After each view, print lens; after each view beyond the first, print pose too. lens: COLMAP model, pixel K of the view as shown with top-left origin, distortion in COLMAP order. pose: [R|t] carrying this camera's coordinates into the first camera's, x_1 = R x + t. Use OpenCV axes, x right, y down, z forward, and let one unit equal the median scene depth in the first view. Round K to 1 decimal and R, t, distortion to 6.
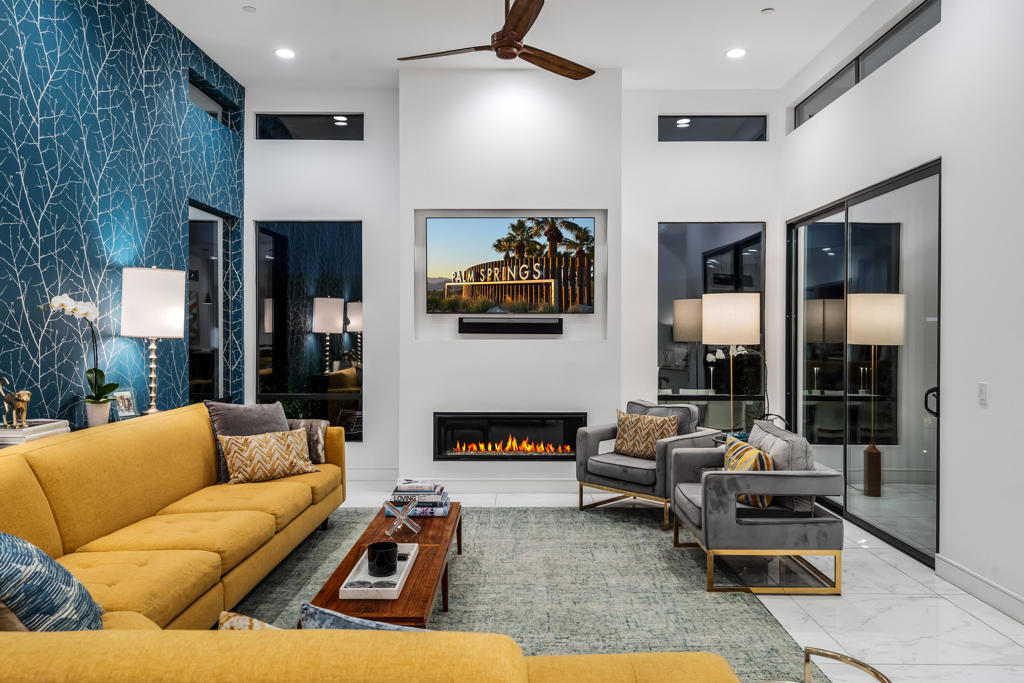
lens RADIAL K [[706.2, 0, 511.1], [0, 706.2, 338.8], [0, 0, 1]] dist [-0.003623, -0.001561]
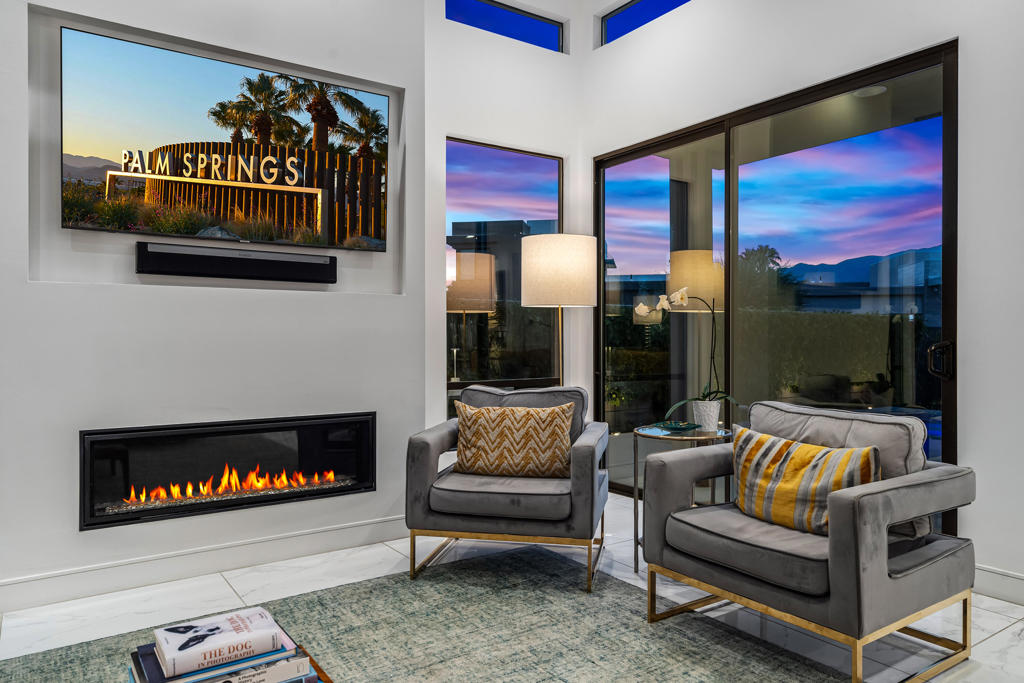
lens RADIAL K [[683.1, 0, 514.5], [0, 683.1, 338.6], [0, 0, 1]] dist [0.005650, -0.011195]
pose [[0.812876, -0.001284, 0.582435, -0.140357], [0.008968, 0.999907, -0.010313, 0.047440], [-0.582367, 0.013607, 0.812812, 0.445579]]
